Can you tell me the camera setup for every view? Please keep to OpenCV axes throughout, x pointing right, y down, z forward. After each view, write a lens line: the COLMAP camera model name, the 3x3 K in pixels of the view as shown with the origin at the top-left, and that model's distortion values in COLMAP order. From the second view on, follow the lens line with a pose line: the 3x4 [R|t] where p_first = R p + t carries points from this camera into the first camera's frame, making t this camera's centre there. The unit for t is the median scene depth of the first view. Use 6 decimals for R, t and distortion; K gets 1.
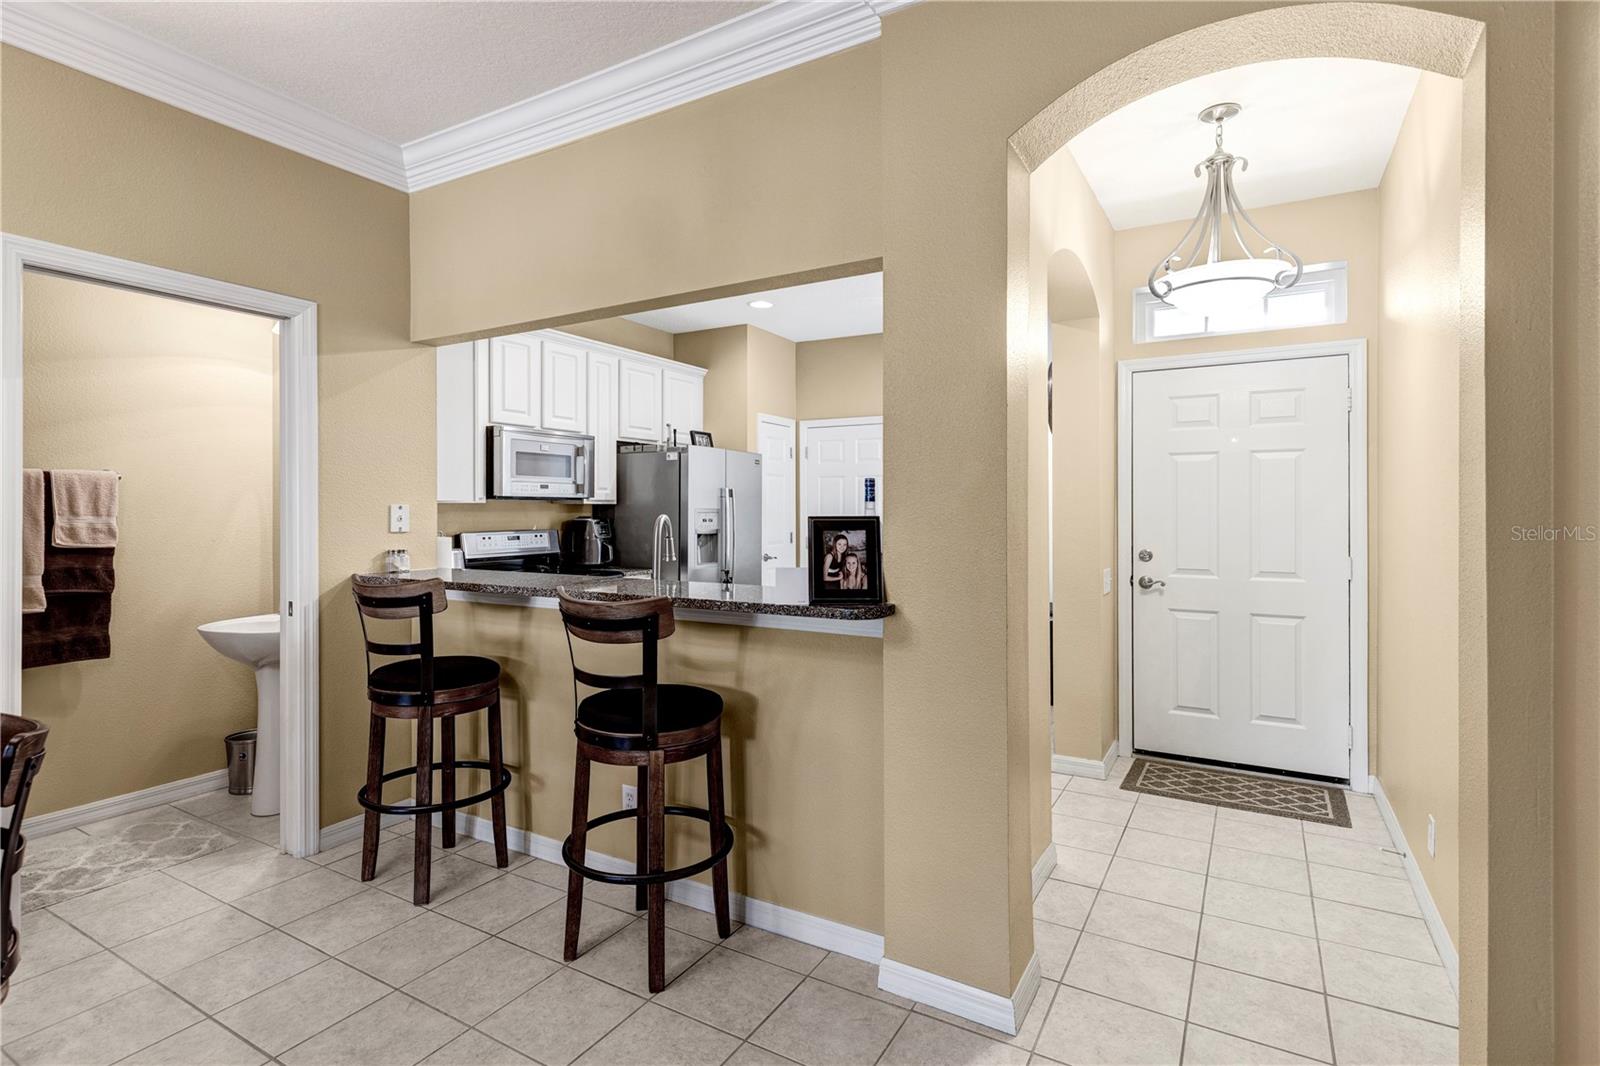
lens RADIAL K [[741.4, 0, 790.1], [0, 741.4, 501.4], [0, 0, 1]] dist [0.008798, -0.000371]
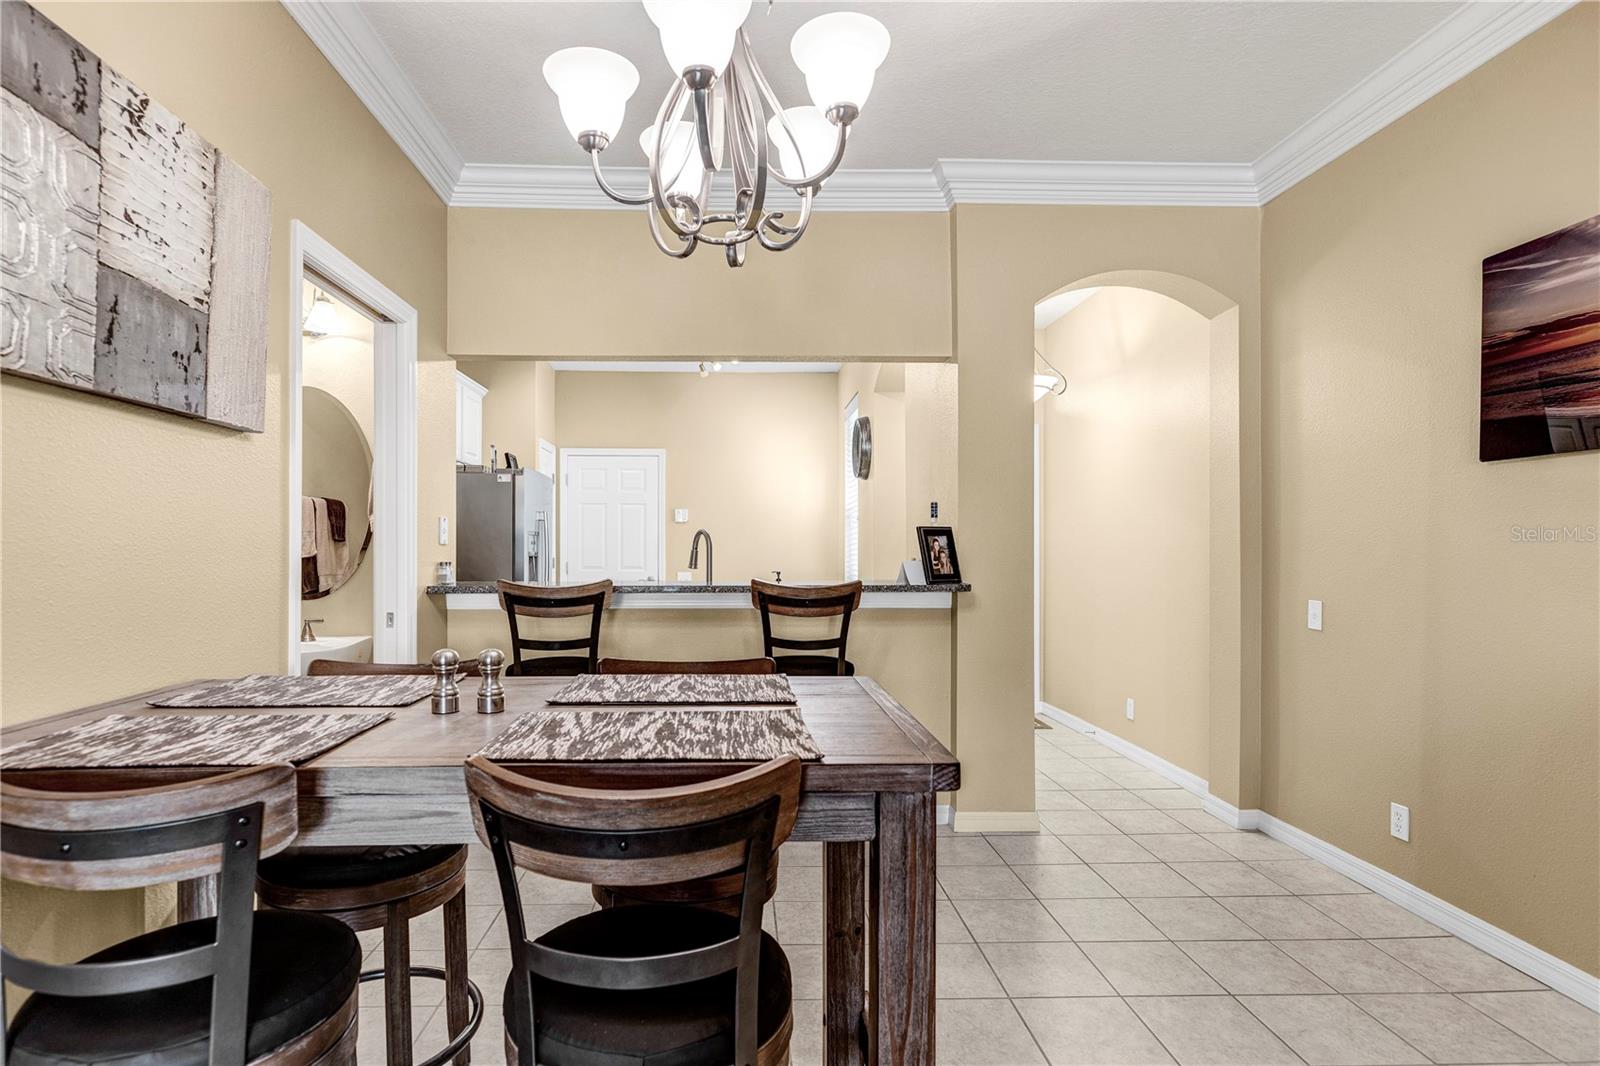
lens RADIAL K [[803.8, 0, 740.3], [0, 803.8, 529.4], [0, 0, 1]] dist [-0.000141, 0.003198]
pose [[0.852446, 0.010626, 0.522707, -1.130936], [-0.005028, 0.999914, -0.012128, 0.047973], [-0.522791, 0.007710, 0.852426, -0.190008]]
